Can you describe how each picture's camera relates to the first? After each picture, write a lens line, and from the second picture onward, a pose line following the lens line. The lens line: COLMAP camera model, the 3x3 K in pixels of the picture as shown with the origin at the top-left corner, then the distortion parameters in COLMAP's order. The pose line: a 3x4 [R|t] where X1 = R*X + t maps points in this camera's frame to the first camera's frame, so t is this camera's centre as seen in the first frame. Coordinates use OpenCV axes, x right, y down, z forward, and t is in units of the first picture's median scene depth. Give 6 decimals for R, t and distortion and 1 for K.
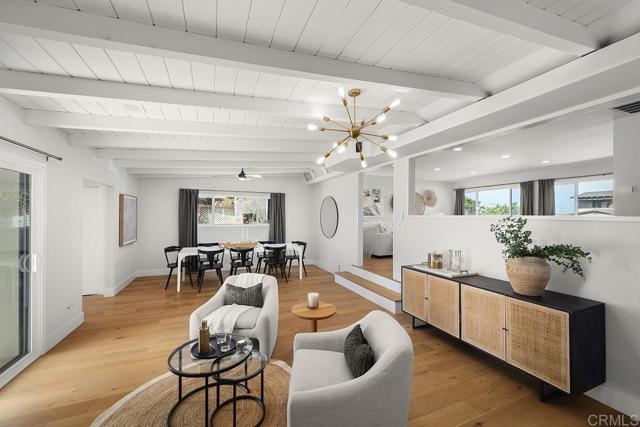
lens RADIAL K [[255.6, 0, 320.0], [0, 255.6, 213.5], [0, 0, 1]] dist [0.001475, 0.000133]
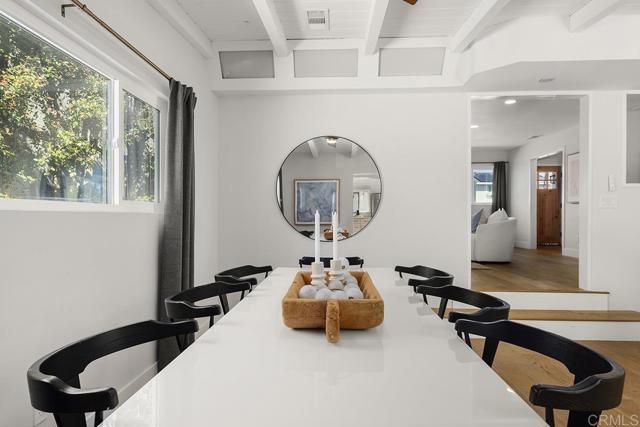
lens RADIAL K [[371.3, 0, 319.5], [0, 371.3, 232.8], [0, 0, 1]] dist [-0.002099, -0.000211]
pose [[0.440699, -0.044635, 0.896545, -0.645840], [-0.005937, 0.998596, 0.052634, 0.067244], [-0.897635, -0.028518, 0.439815, 0.995479]]
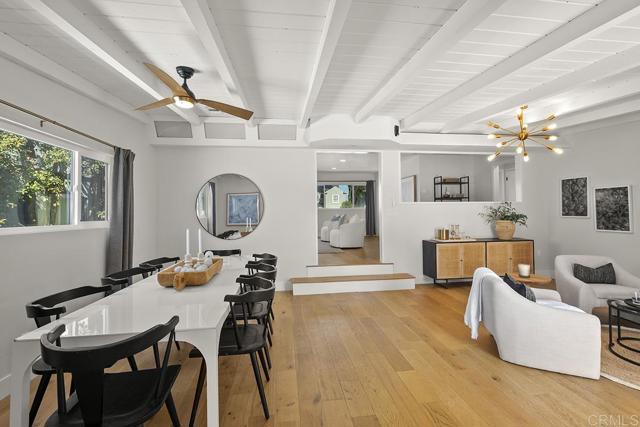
lens RADIAL K [[285.8, 0, 318.5], [0, 285.8, 216.1], [0, 0, 1]] dist [0.002784, 0.000155]
pose [[0.276186, -0.017431, 0.960946, -0.769344], [0.008009, 0.999843, 0.015835, 0.037300], [-0.961071, 0.003323, 0.276282, 0.786224]]
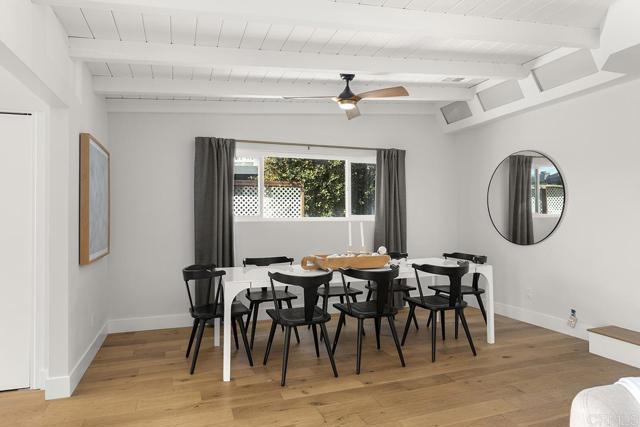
lens RADIAL K [[394.7, 0, 320.0], [0, 394.7, 213.5], [0, 0, 1]] dist [-0.001948, 0.000140]
pose [[0.998456, -0.010473, -0.054549, -0.366563], [0.010260, 0.999939, -0.004187, 0.054181], [0.054590, 0.003621, 0.998502, 0.397367]]
